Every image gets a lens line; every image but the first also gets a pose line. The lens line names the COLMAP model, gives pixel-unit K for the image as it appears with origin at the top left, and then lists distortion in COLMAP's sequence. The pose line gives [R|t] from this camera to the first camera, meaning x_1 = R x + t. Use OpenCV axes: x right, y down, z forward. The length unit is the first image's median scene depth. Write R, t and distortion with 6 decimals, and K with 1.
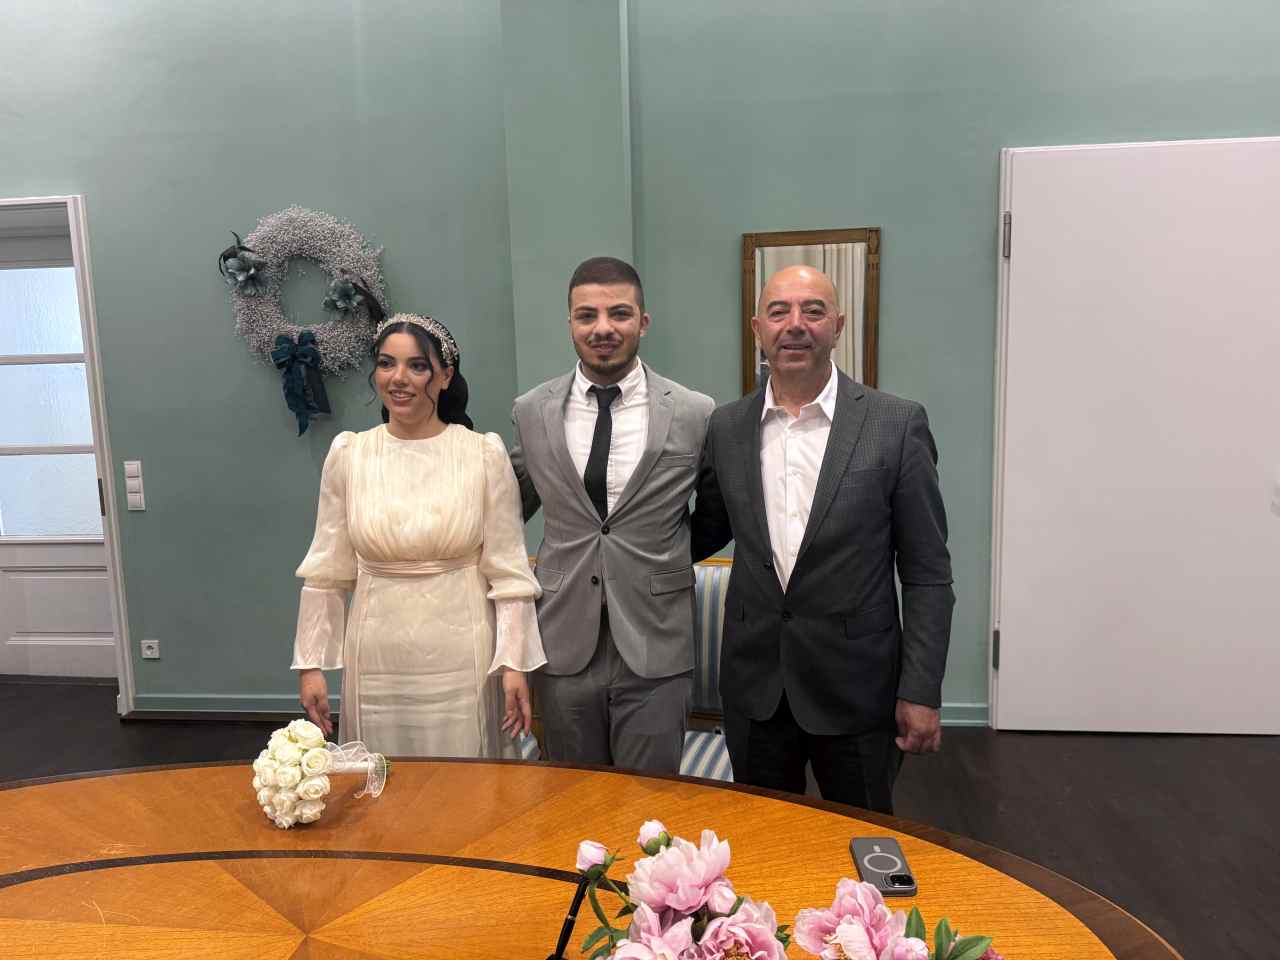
lens RADIAL K [[912.6, 0, 635.0], [0, 912.6, 471.4], [0, 0, 1]] dist [0.042396, -0.039528]
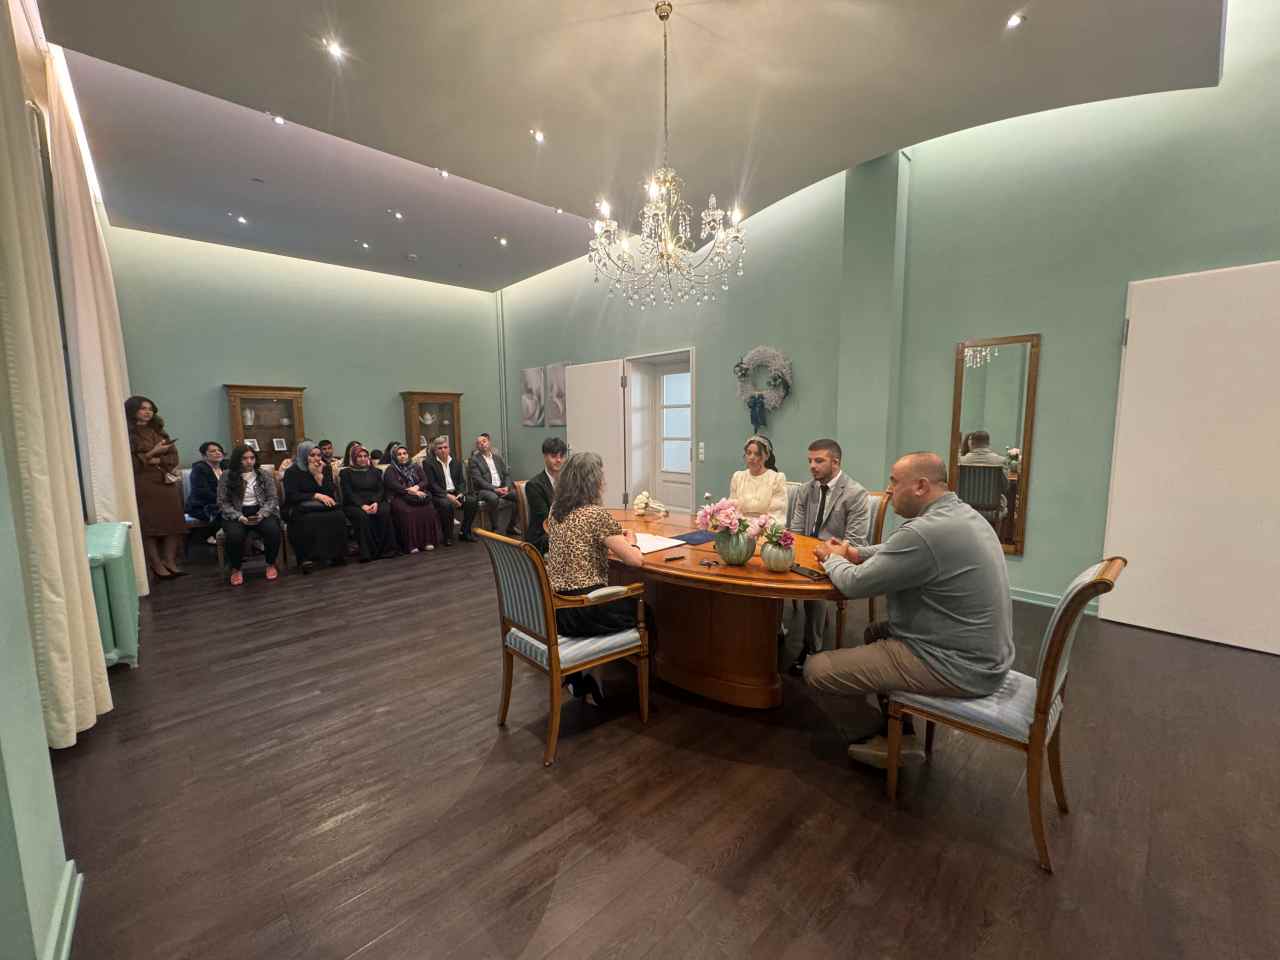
lens RADIAL K [[504.3, 0, 646.1], [0, 504.3, 475.7], [0, 0, 1]] dist [-0.003670, 0.001130]
pose [[0.766115, 0.086898, -0.636802, 0.332985], [-0.087291, 0.995705, 0.030856, 0.062334], [0.636748, 0.031948, 0.770410, -0.298455]]
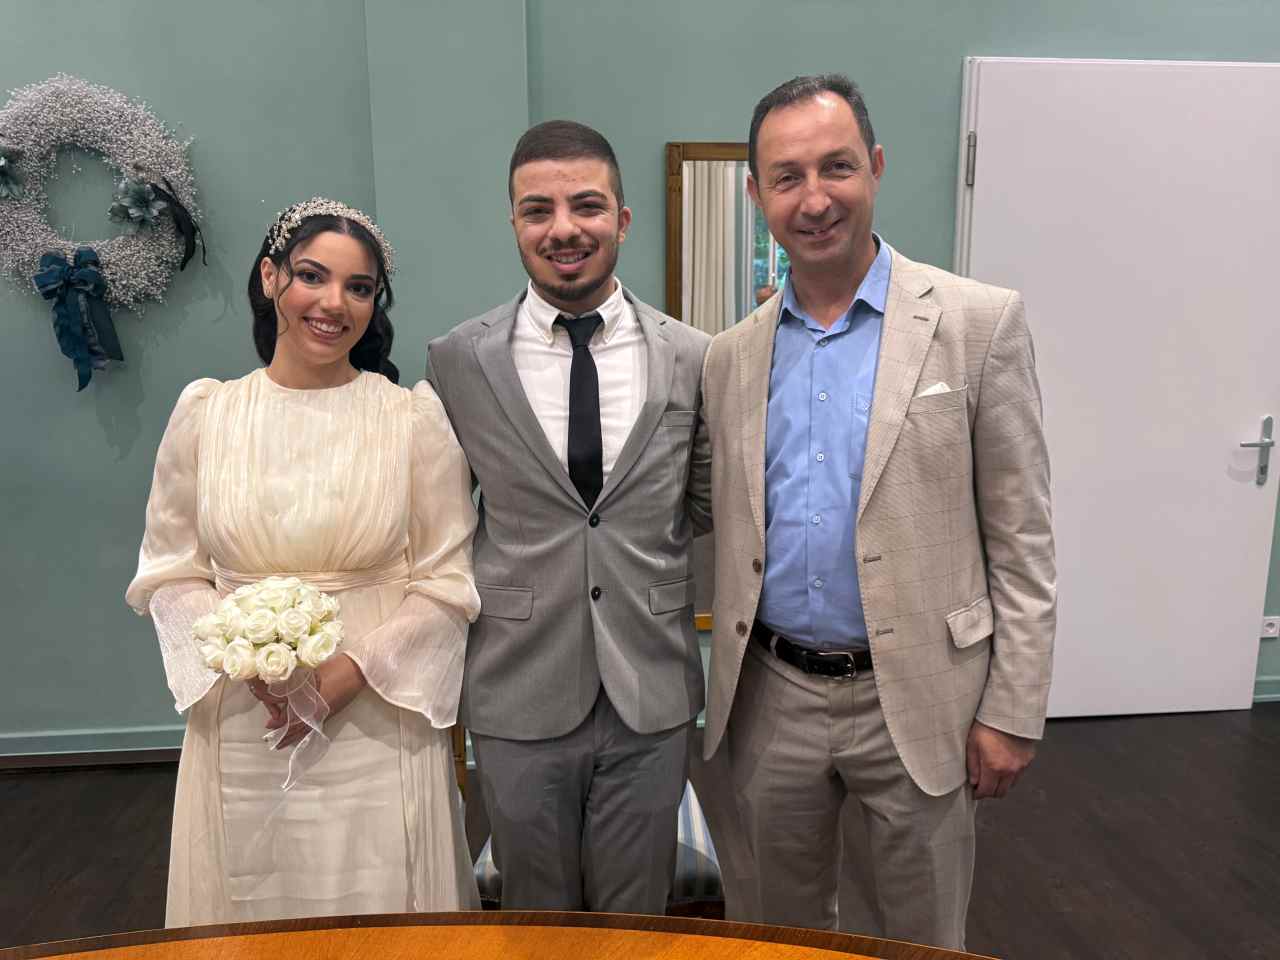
lens RADIAL K [[969.6, 0, 646.9], [0, 969.6, 488.5], [0, 0, 1]] dist [0.020969, -0.023911]
pose [[0.982938, -0.014136, 0.183396, -0.064285], [0.004613, 0.998624, 0.052247, 0.001195], [-0.183882, -0.050510, 0.981650, 0.146367]]
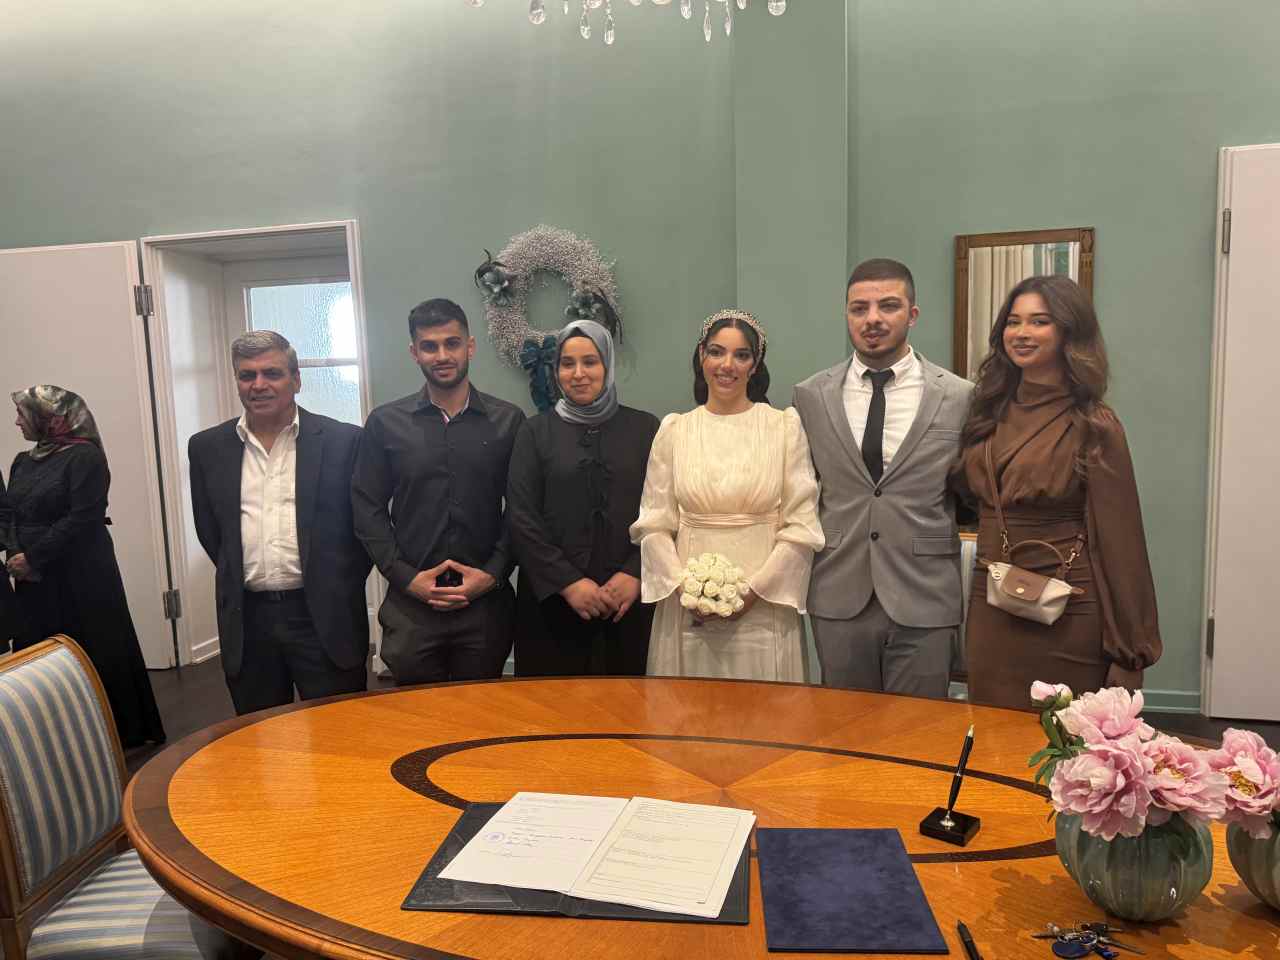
lens RADIAL K [[912.6, 0, 647.0], [0, 912.6, 481.2], [0, 0, 1]] dist [0.042396, -0.039528]
pose [[0.991127, 0.008346, -0.132656, -0.095265], [-0.009090, 0.999946, -0.005002, 0.031892], [0.132607, 0.006164, 0.991150, -0.101065]]
